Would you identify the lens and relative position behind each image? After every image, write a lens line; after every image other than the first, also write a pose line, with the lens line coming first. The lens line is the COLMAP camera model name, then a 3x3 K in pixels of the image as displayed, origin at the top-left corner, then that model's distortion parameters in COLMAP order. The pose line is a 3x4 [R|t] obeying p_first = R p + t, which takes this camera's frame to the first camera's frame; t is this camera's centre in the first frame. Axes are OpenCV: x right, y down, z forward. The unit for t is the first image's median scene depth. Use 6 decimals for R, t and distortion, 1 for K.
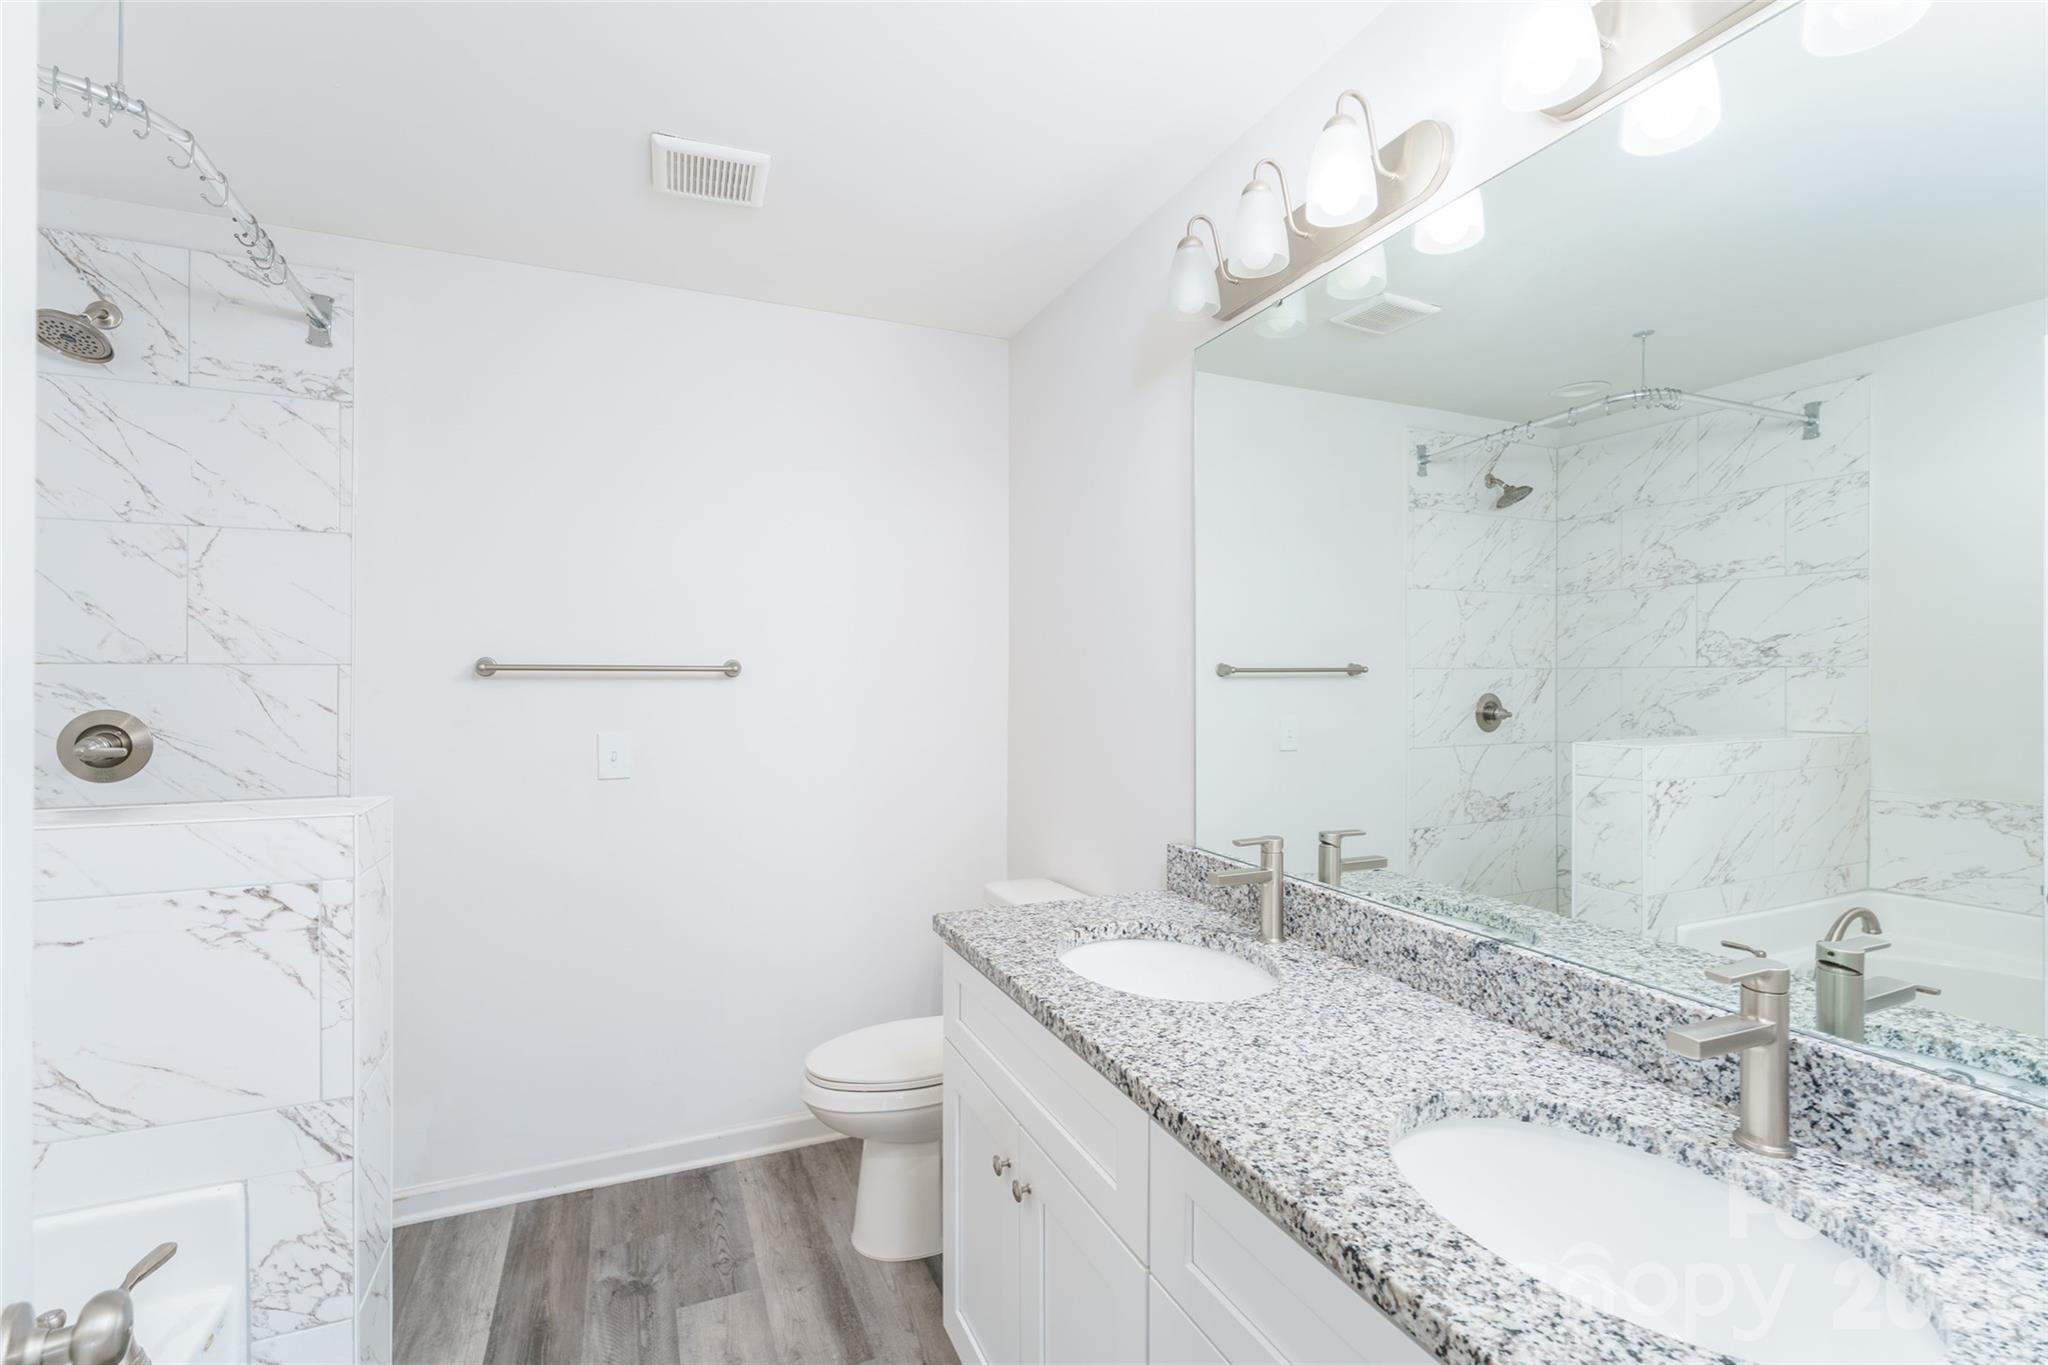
lens RADIAL K [[939.7, 0, 1025.7], [0, 939.7, 680.2], [0, 0, 1]] dist [0.000133, -0.000132]
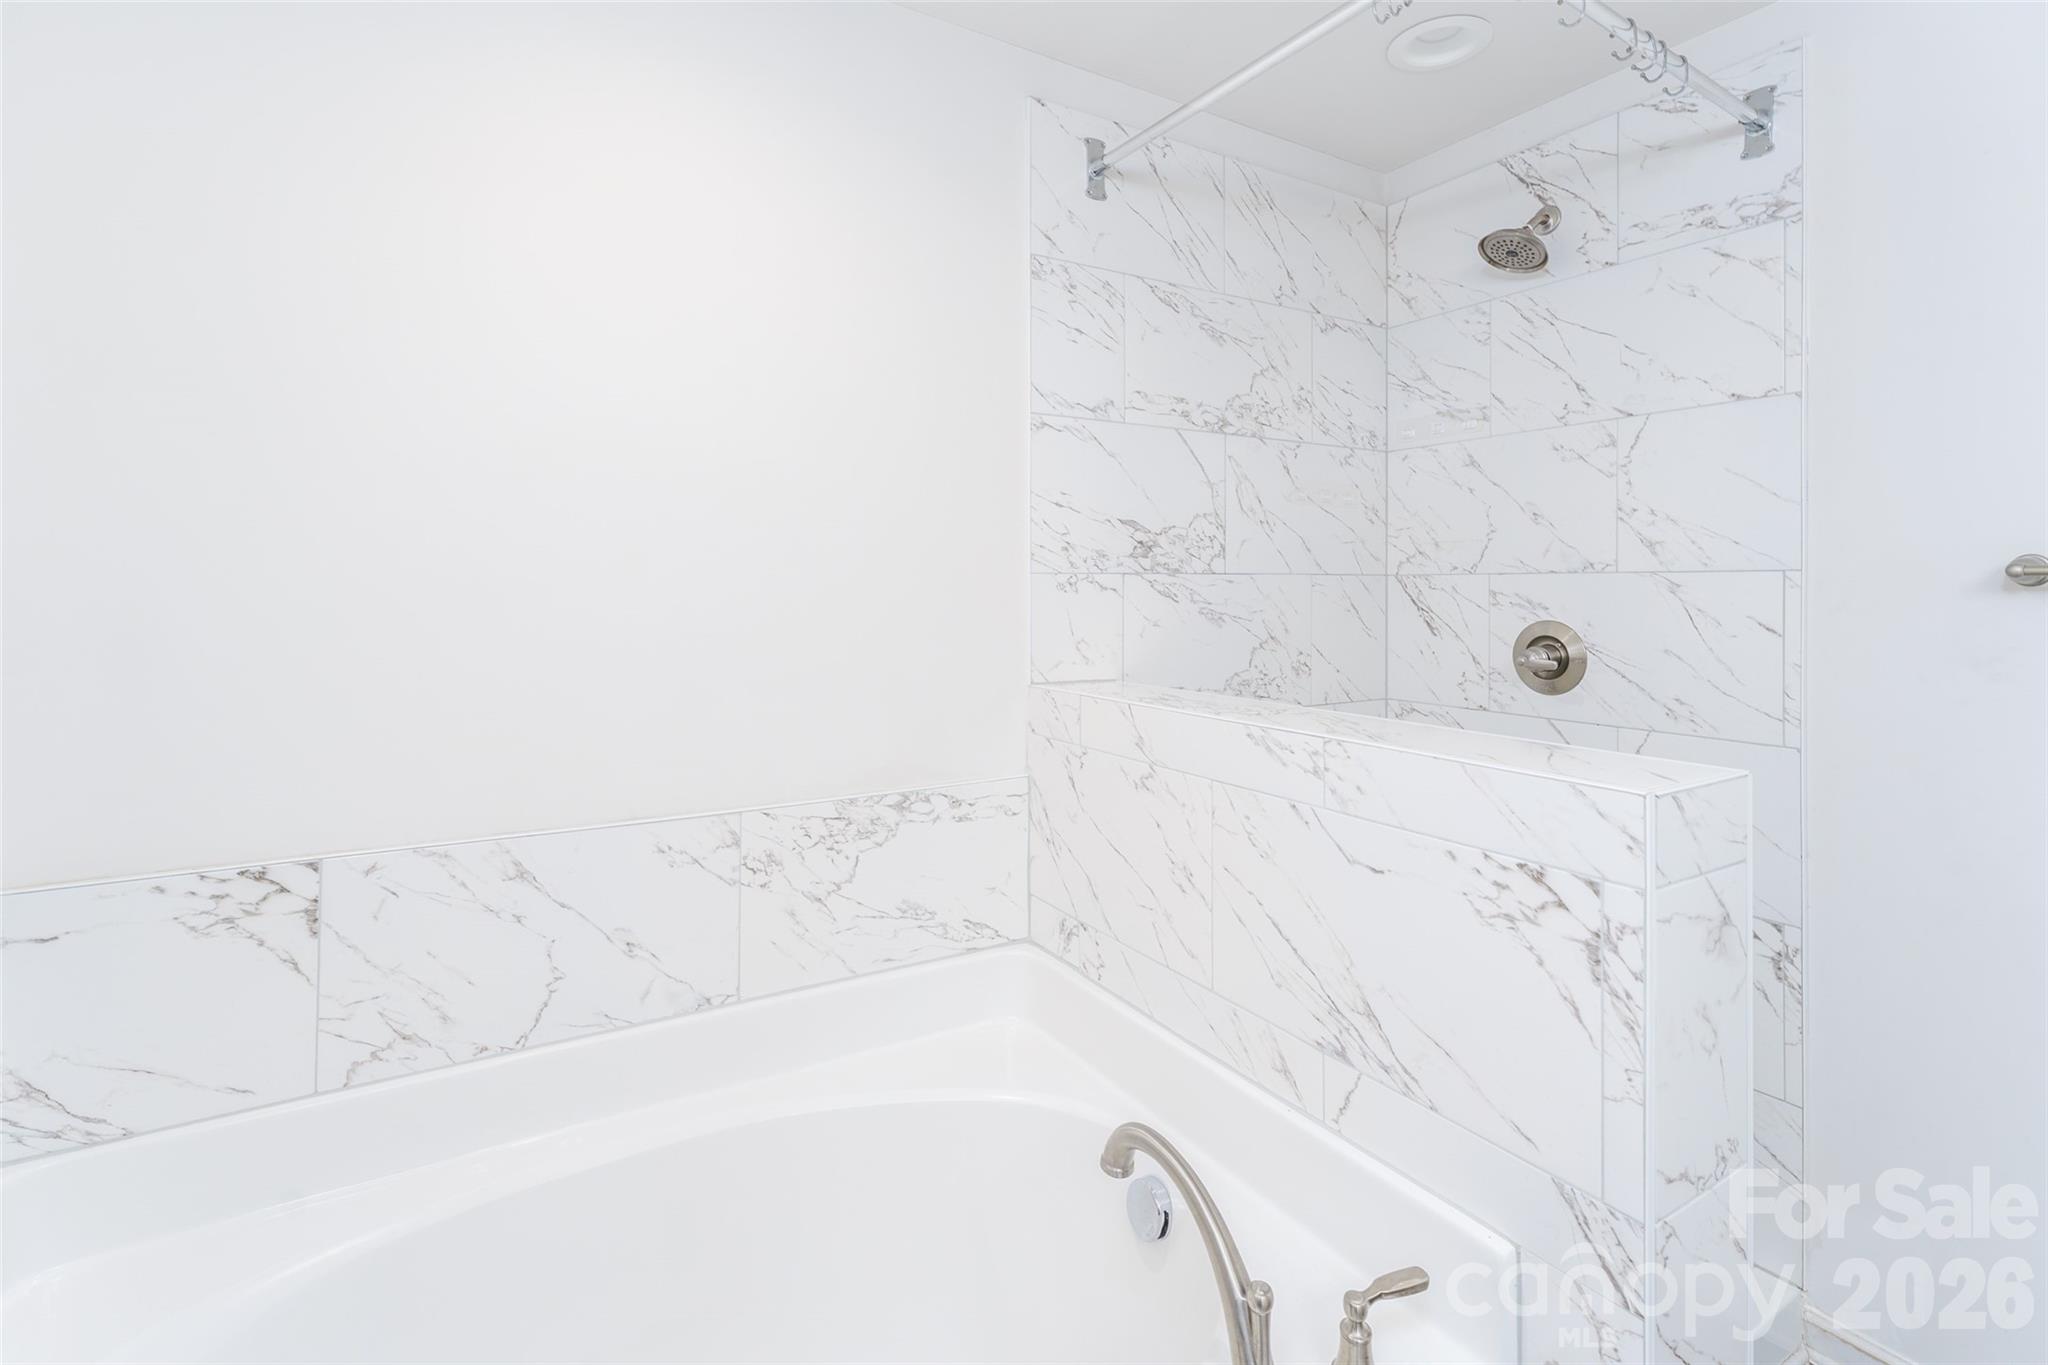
lens RADIAL K [[939.7, 0, 1030.9], [0, 939.7, 576.7], [0, 0, 1]] dist [0.000133, -0.000132]
pose [[0.140518, -0.010640, -0.990021, -0.082112], [-0.007119, 0.999906, -0.011757, 0.001293], [0.990052, 0.008700, 0.140429, 0.322227]]
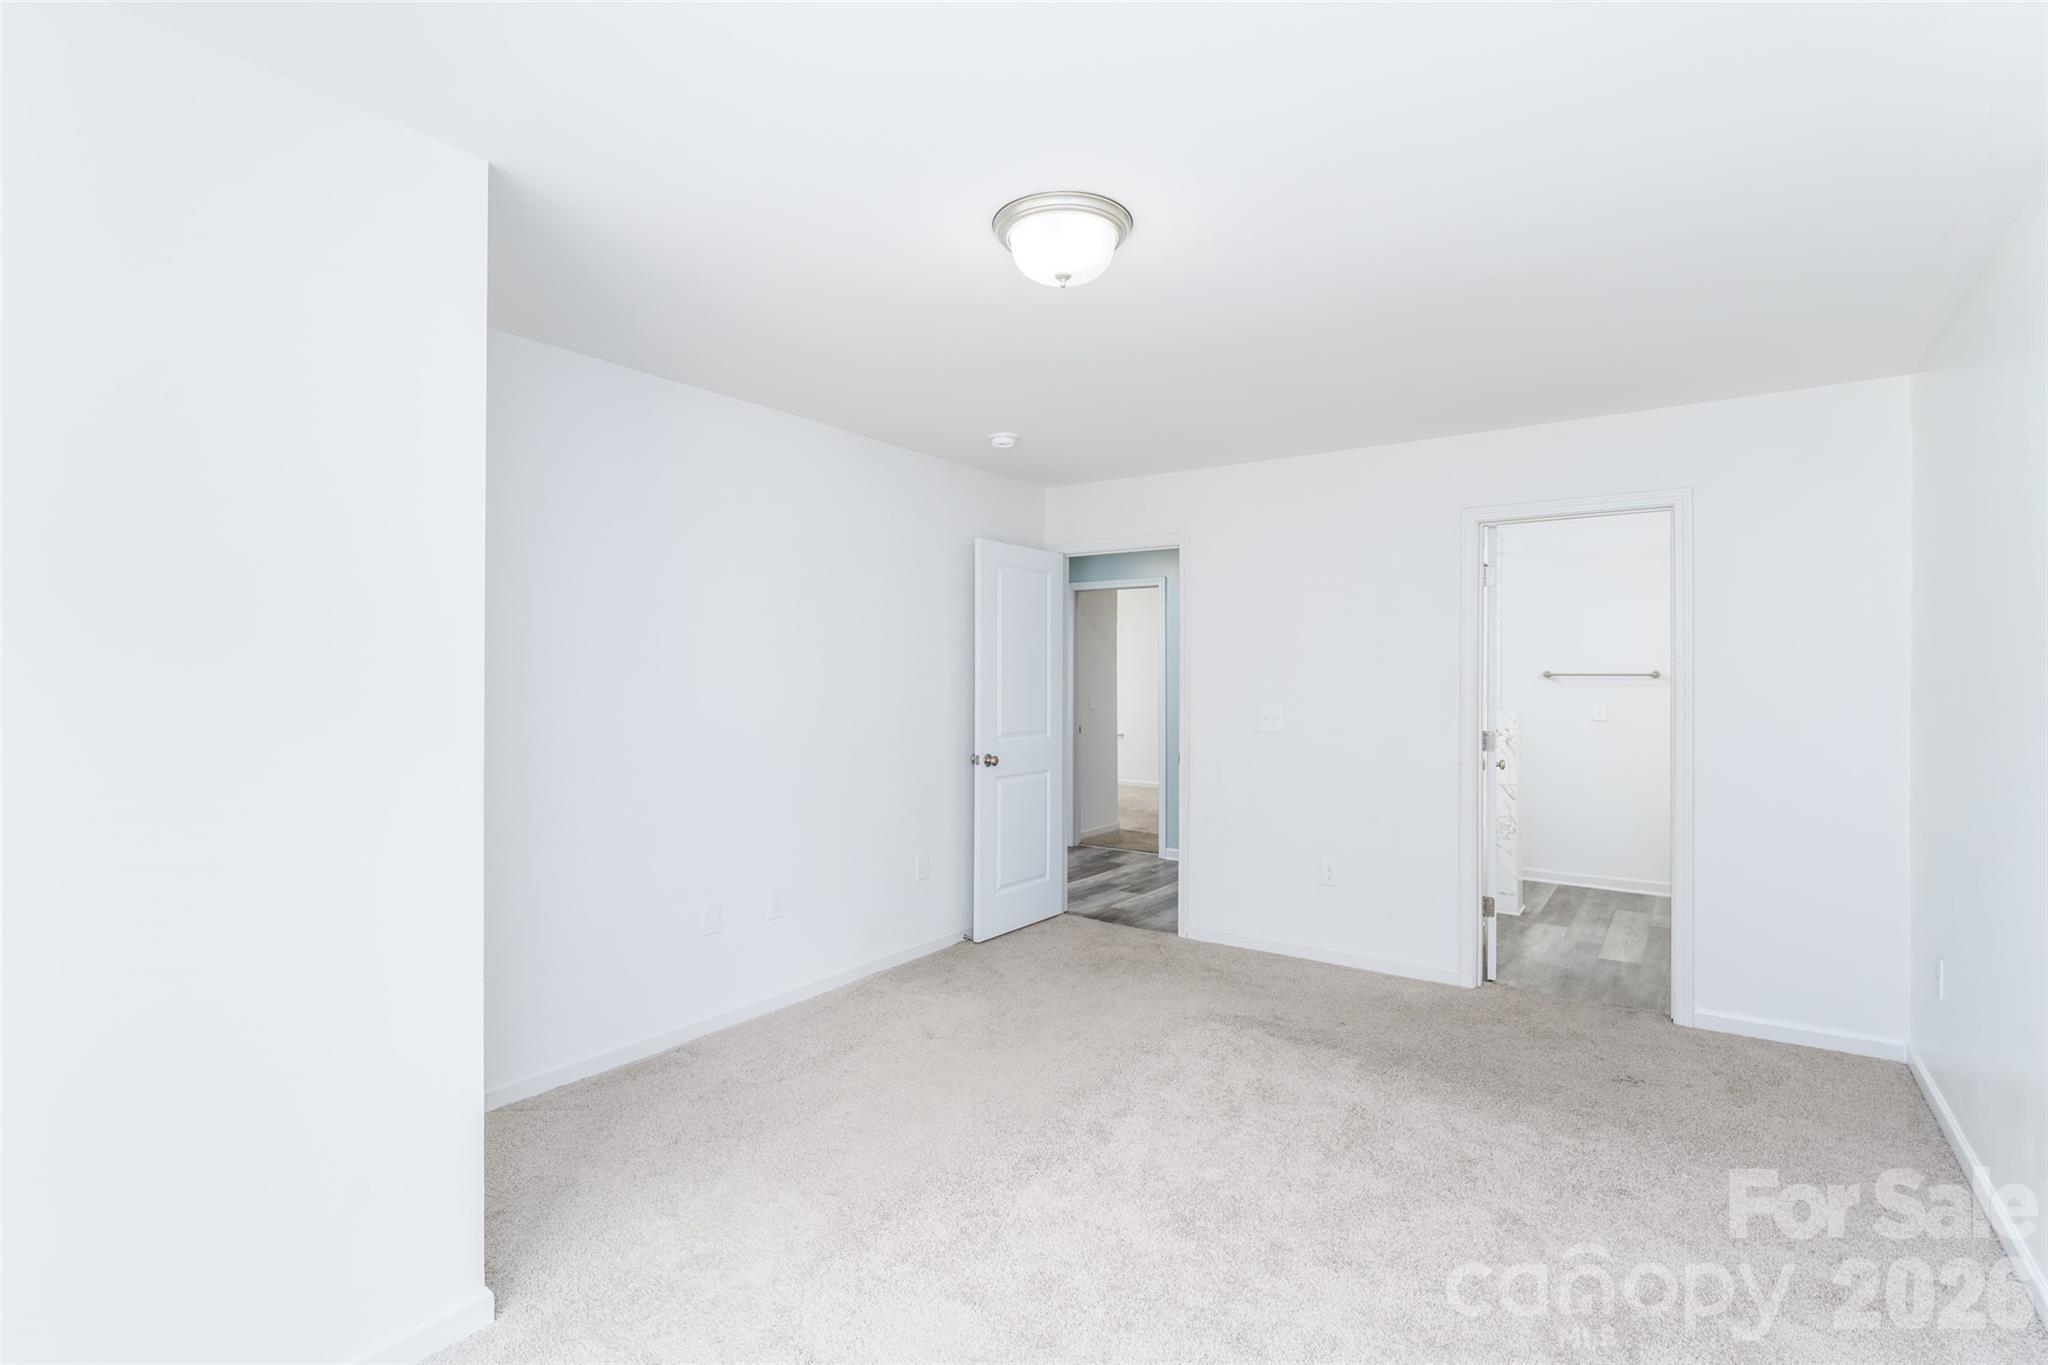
lens RADIAL K [[939.7, 0, 1030.3], [0, 939.7, 677.1], [0, 0, 1]] dist [0.000133, -0.000132]
pose [[0.526724, -0.000924, -0.850036, 1.027390], [-0.006719, 0.999964, -0.005250, 0.020324], [0.850010, 0.008477, 0.526699, -1.851606]]
